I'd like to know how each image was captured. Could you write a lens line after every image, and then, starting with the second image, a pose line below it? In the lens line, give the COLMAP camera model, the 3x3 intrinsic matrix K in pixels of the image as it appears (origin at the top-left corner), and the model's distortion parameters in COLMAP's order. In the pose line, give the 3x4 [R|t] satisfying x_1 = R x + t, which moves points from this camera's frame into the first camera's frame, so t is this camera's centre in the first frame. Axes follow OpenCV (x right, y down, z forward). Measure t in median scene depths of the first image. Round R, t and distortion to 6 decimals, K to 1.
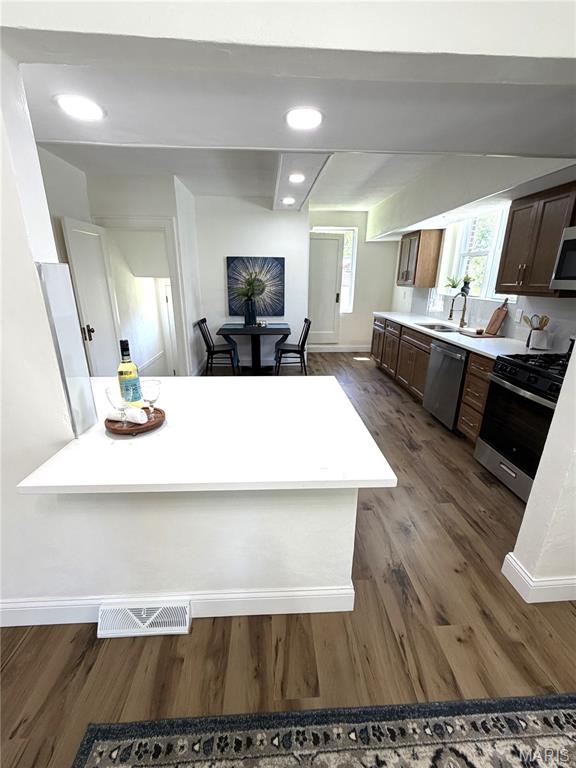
lens RADIAL K [[323.2, 0, 289.1], [0, 323.2, 384.6], [0, 0, 1]] dist [-0.000524, 0.000011]
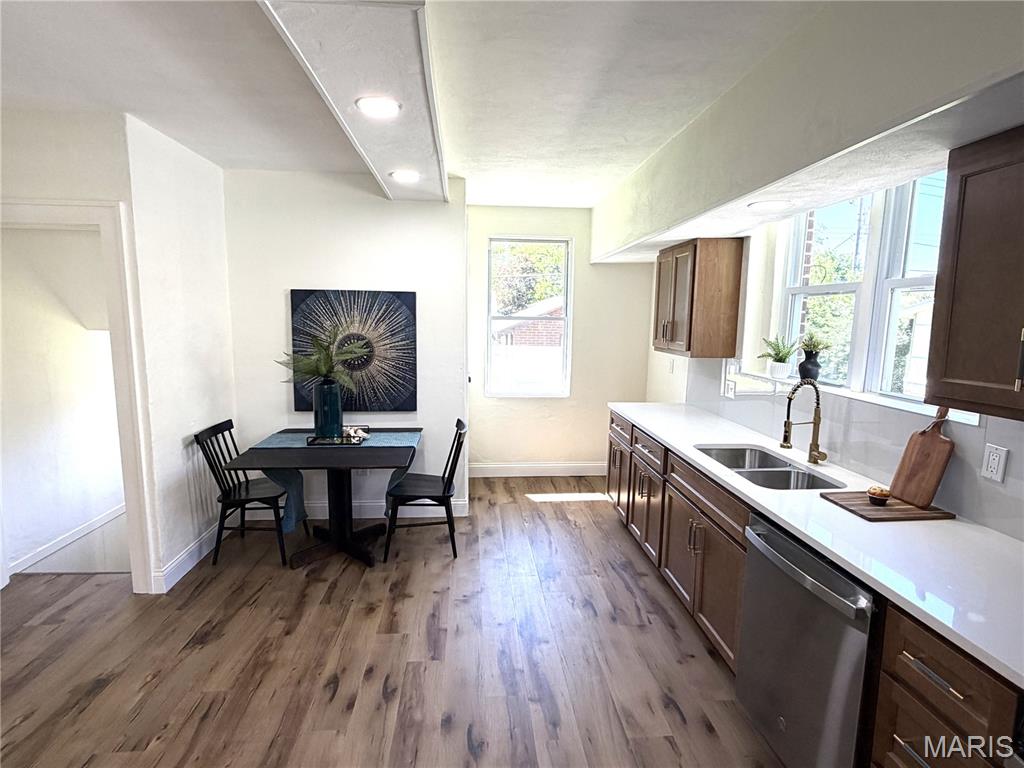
lens RADIAL K [[517.6, 0, 511.3], [0, 517.6, 384.9], [0, 0, 1]] dist [0.001626, -0.000397]
pose [[0.999690, 0.002847, 0.024730, 0.135118], [0.001842, 0.982256, -0.187538, -0.145594], [-0.024825, 0.187526, 0.981946, 0.343087]]
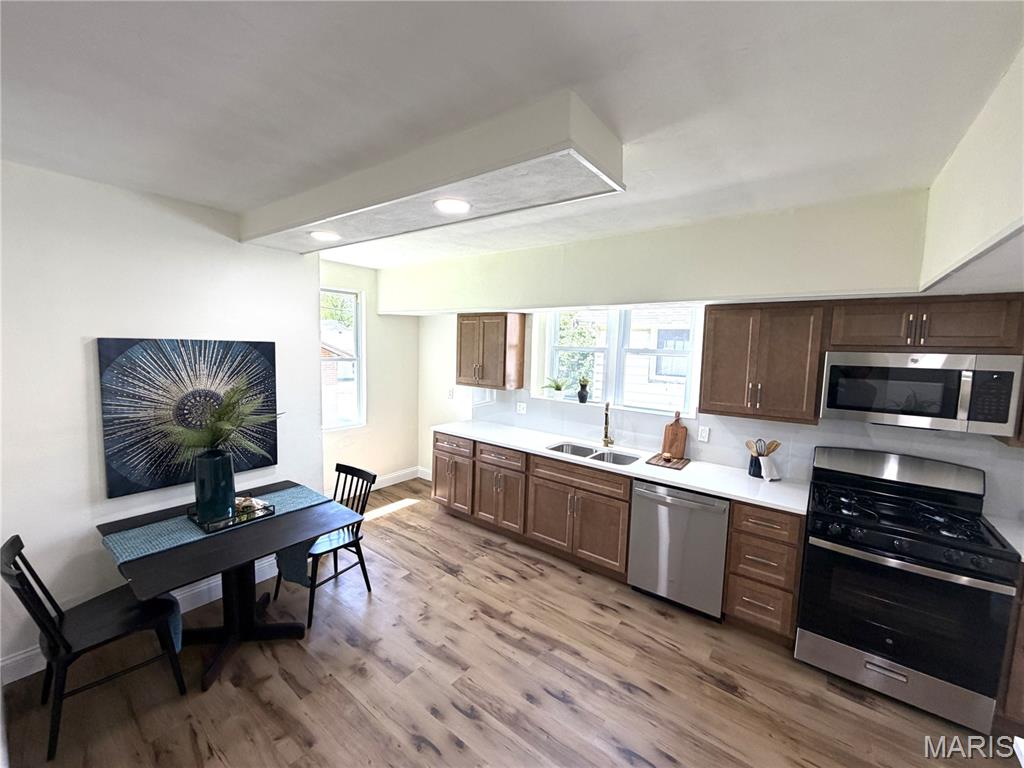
lens RADIAL K [[407.6, 0, 508.5], [0, 407.6, 382.9], [0, 0, 1]] dist [-0.001113, -0.000424]
pose [[0.656767, -0.060198, 0.751687, -0.292911], [0.217077, 0.969707, -0.112007, -0.250613], [-0.722173, 0.236737, 0.649939, 0.495883]]
